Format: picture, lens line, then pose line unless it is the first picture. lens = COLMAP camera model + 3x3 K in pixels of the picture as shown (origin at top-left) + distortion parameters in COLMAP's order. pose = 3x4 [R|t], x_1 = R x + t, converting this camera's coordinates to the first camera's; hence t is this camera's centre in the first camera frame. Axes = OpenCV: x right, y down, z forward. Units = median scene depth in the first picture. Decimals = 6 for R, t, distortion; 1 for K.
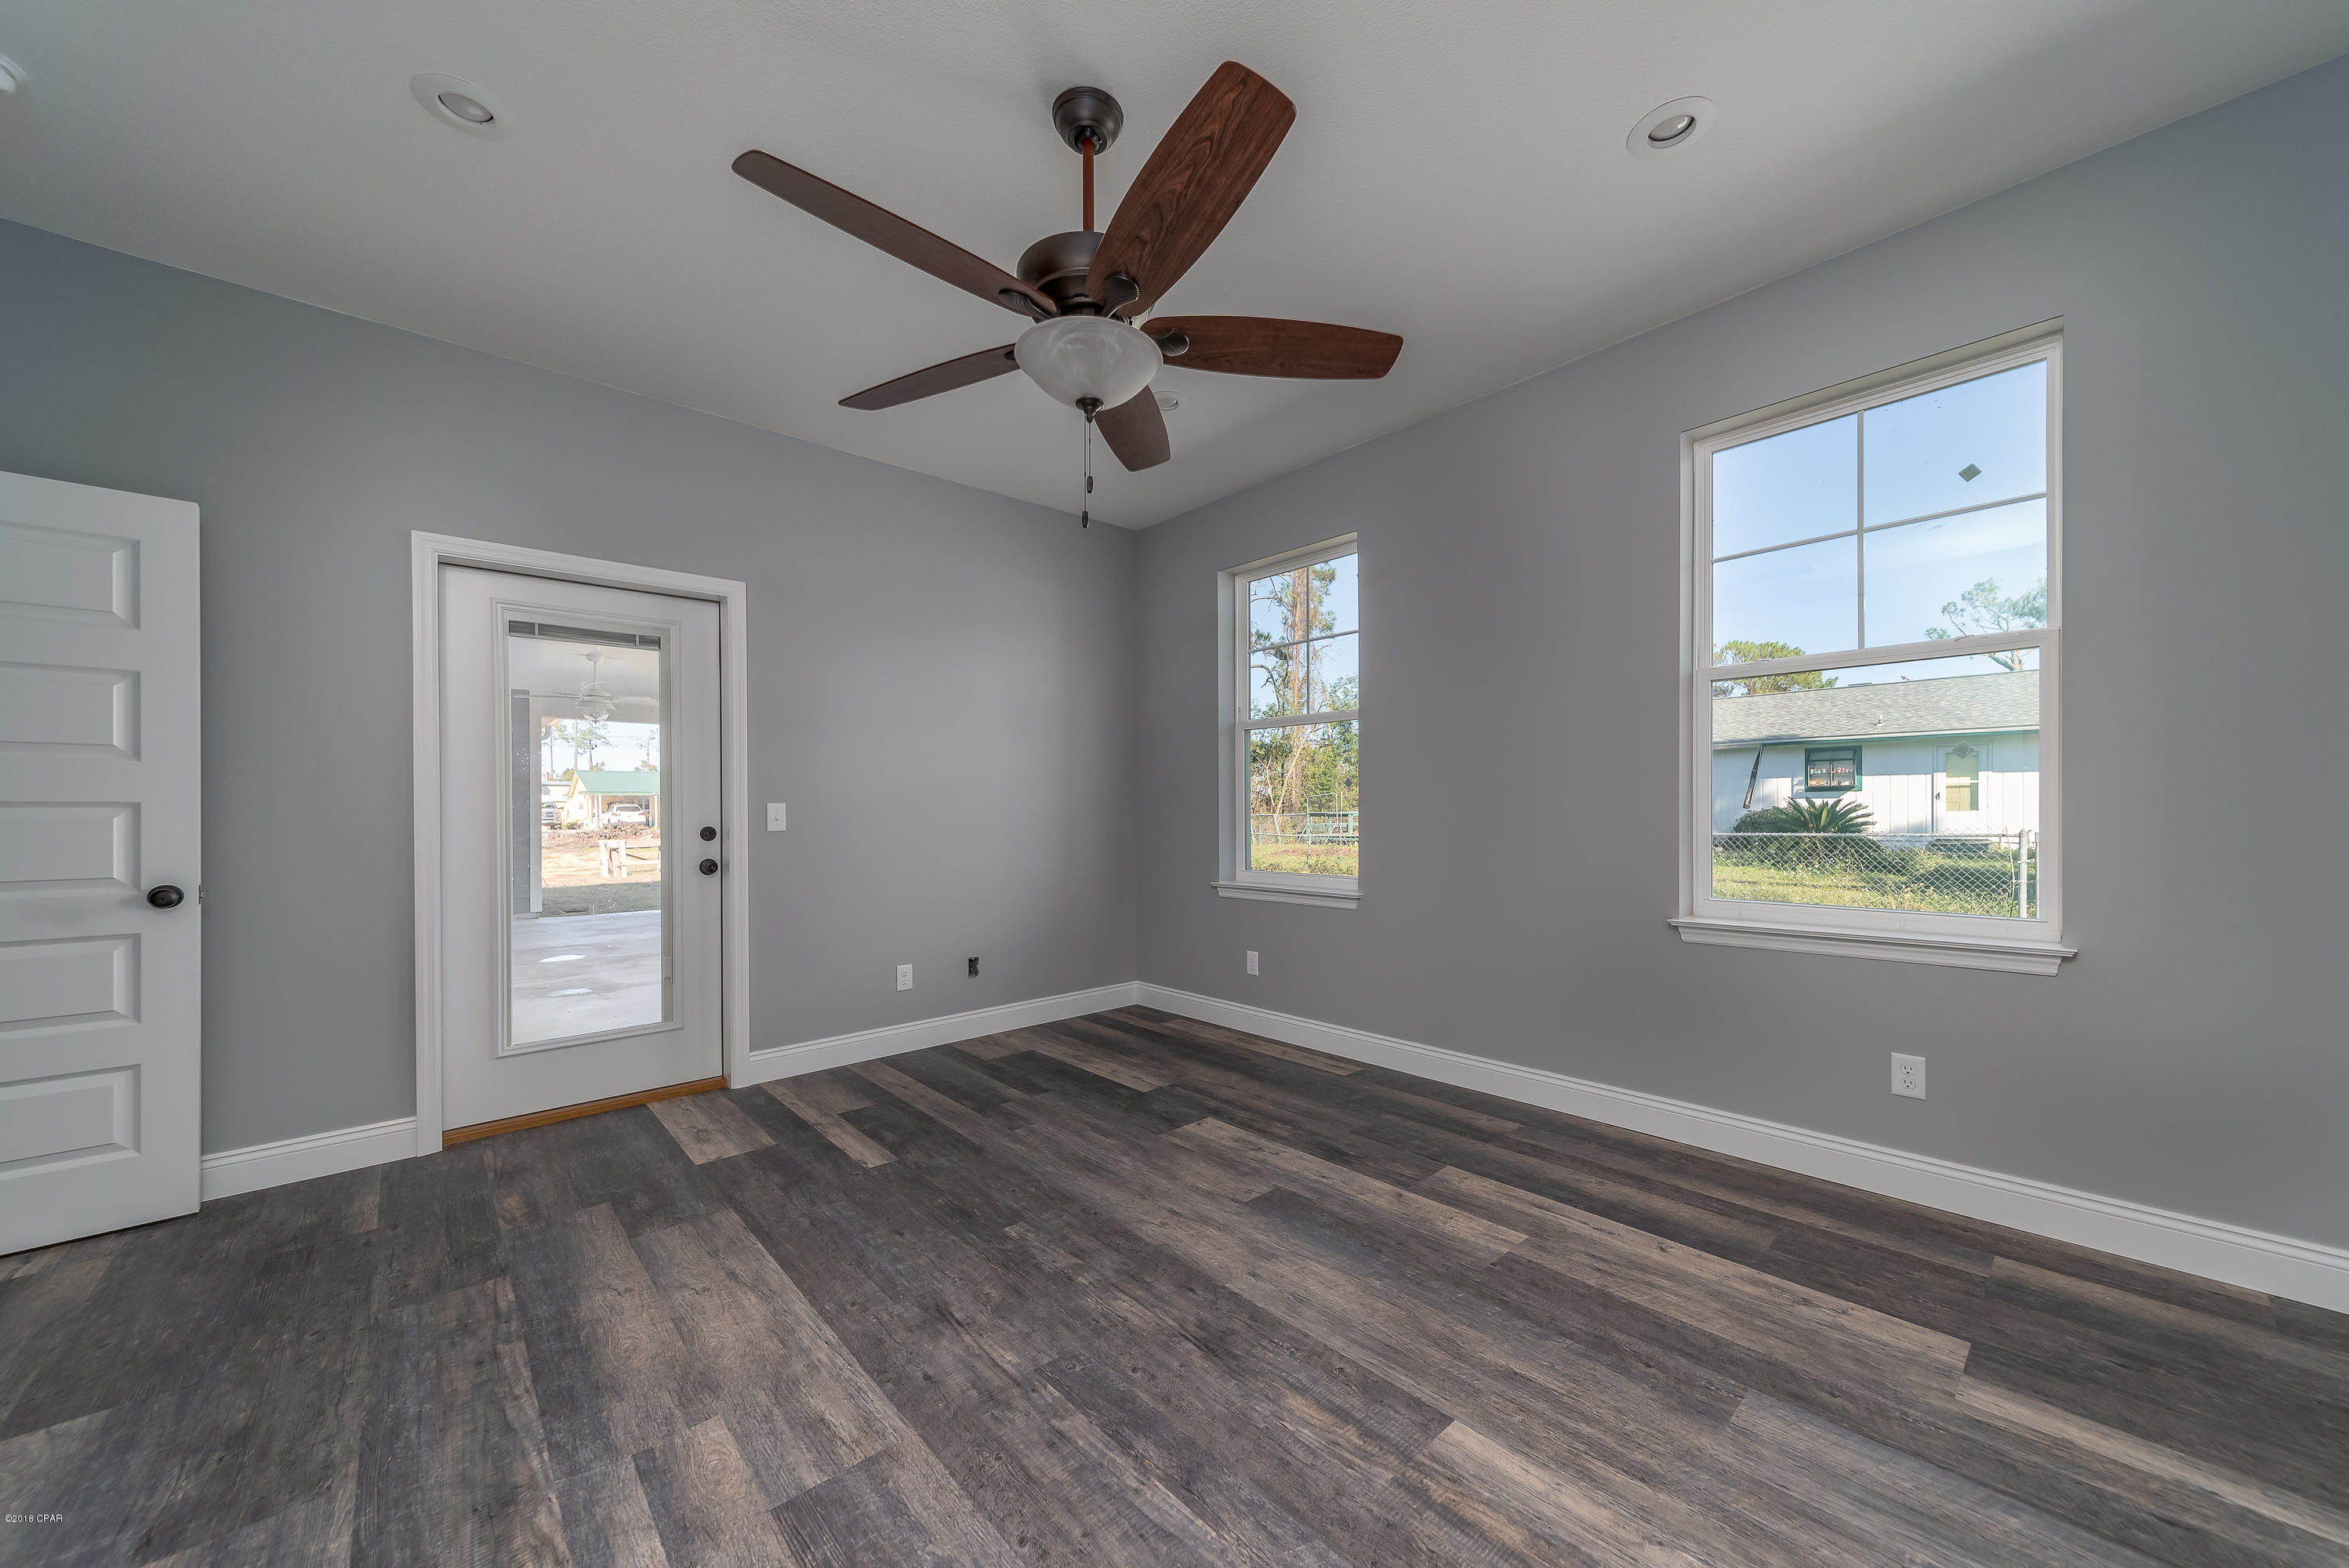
lens RADIAL K [[849.2, 0, 1178.1], [0, 849.2, 794.5], [0, 0, 1]] dist [0.002808, -0.000231]
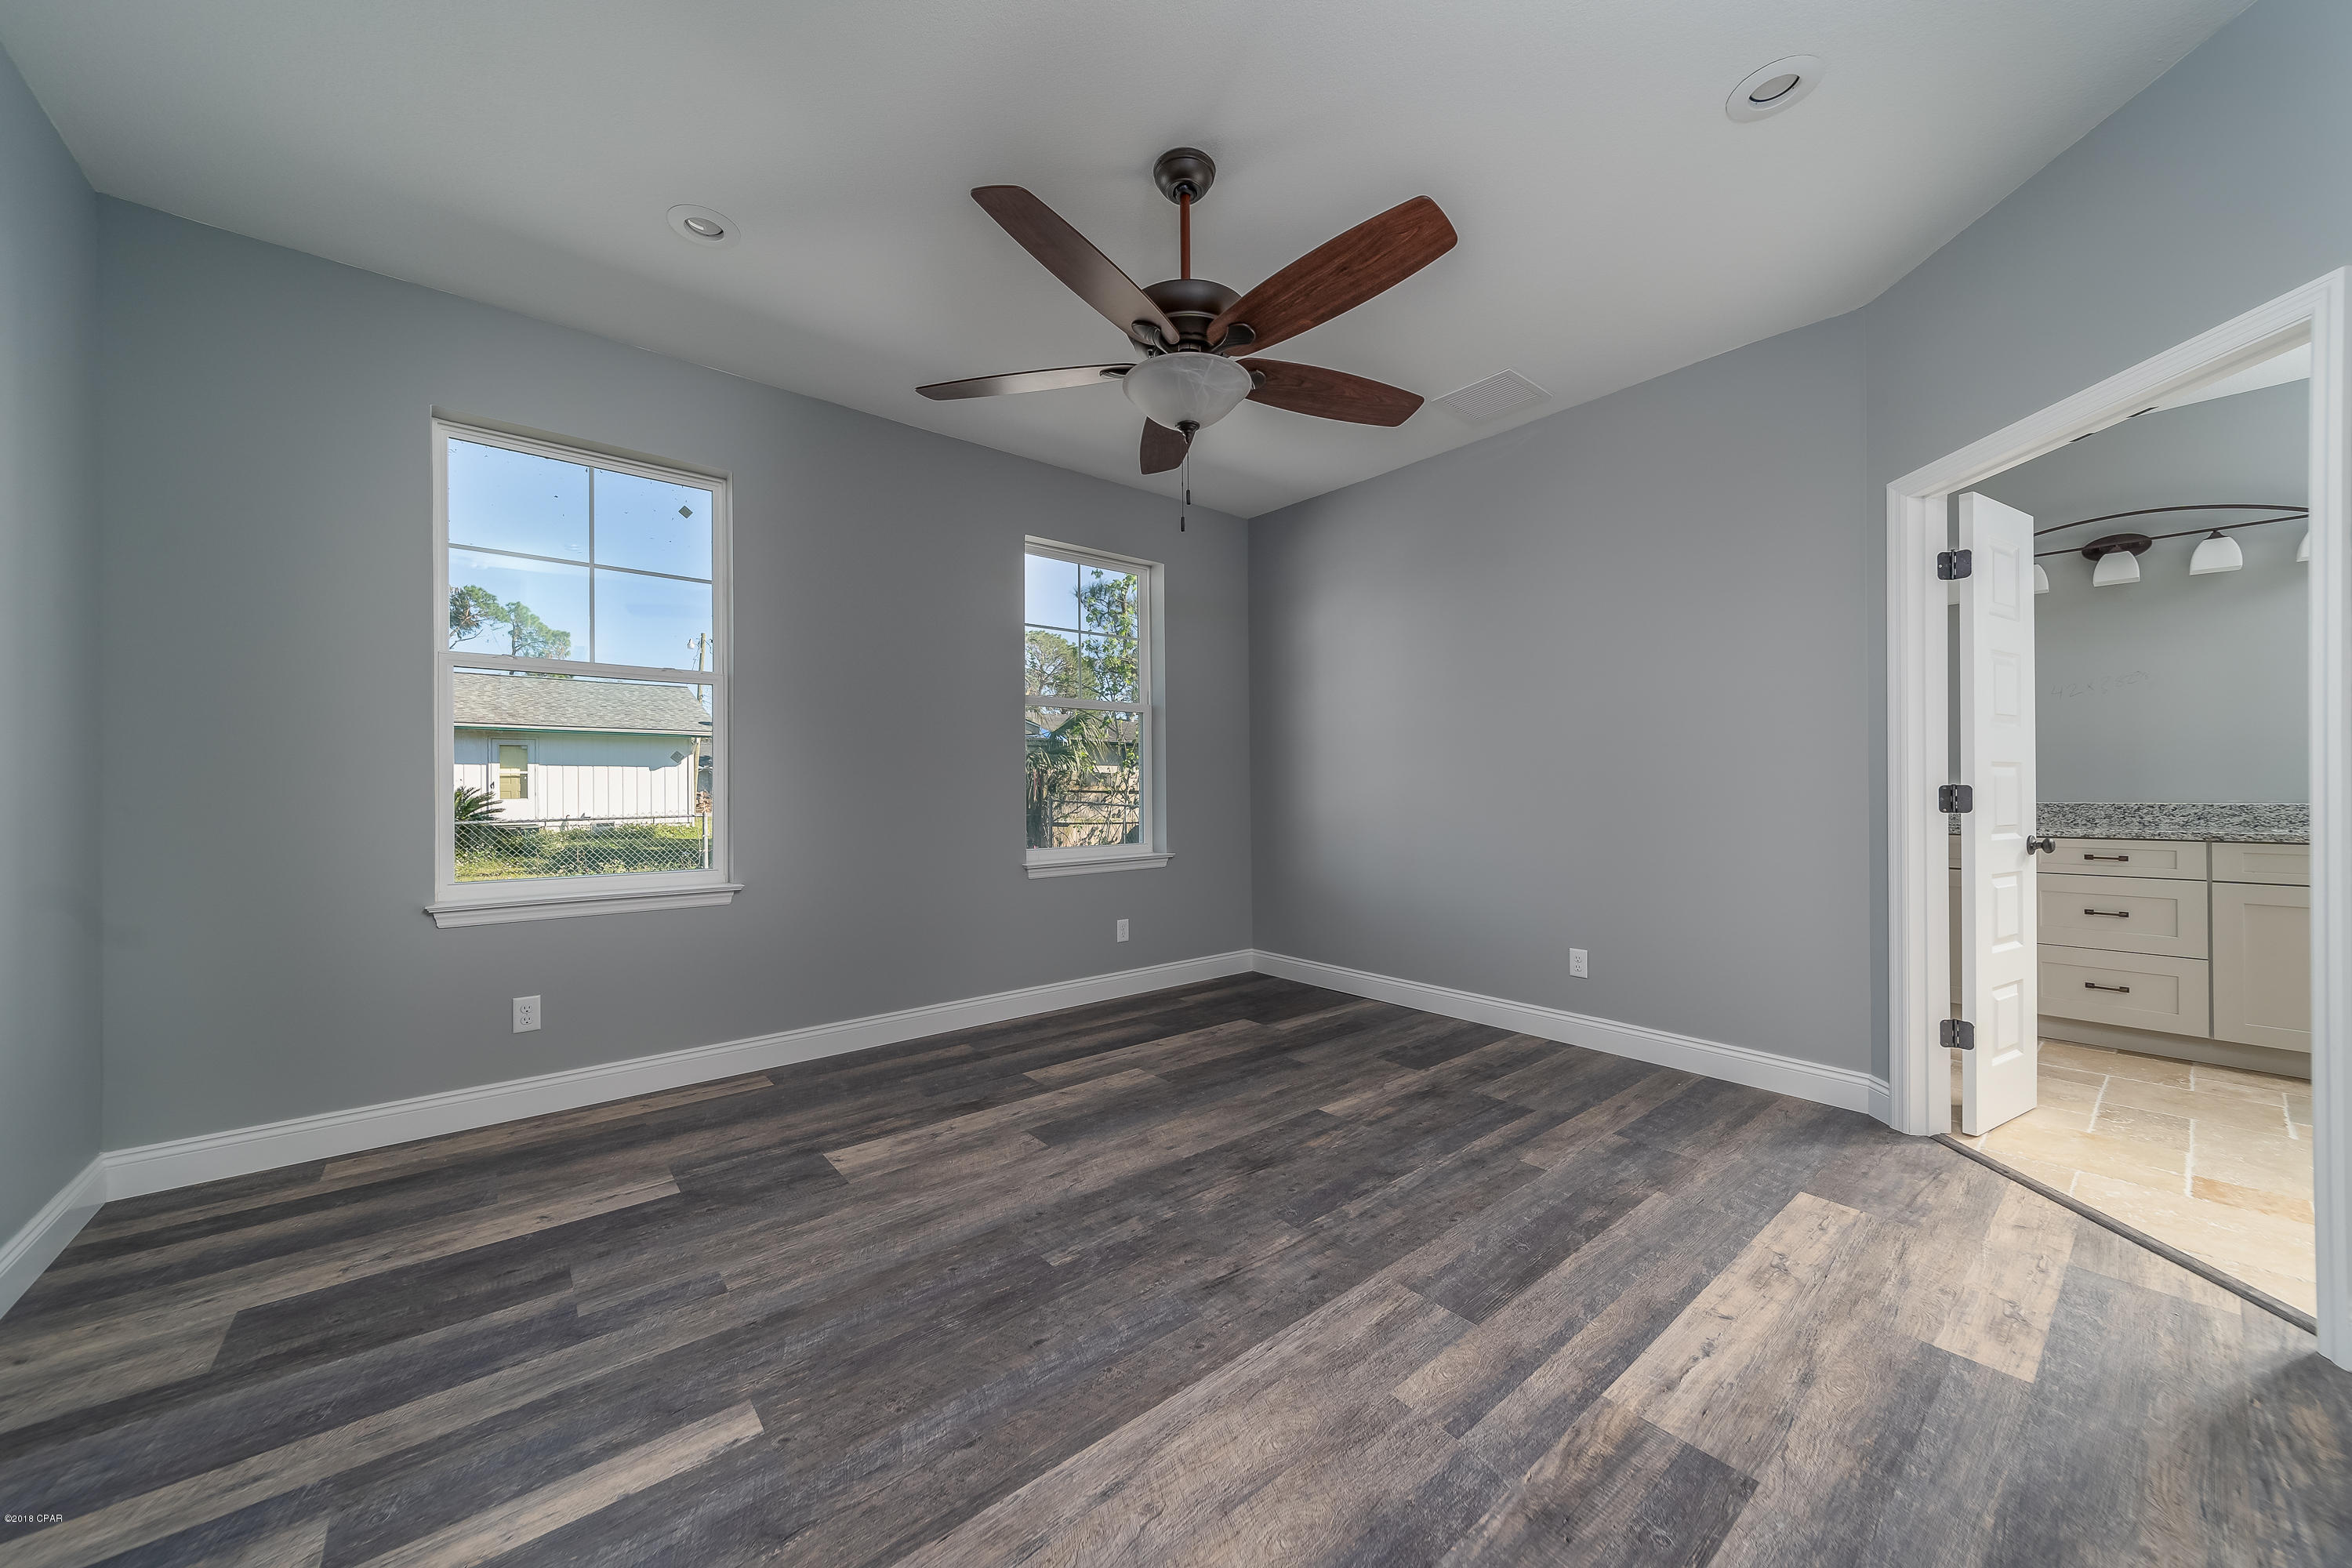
lens RADIAL K [[845.6, 0, 1183.5], [0, 845.6, 790.1], [0, 0, 1]] dist [0.004861, -0.000326]
pose [[0.038844, 0.007089, 0.999220, -1.068616], [-0.012537, 0.999900, -0.006607, 0.032564], [-0.999167, -0.012271, 0.038929, 0.845706]]
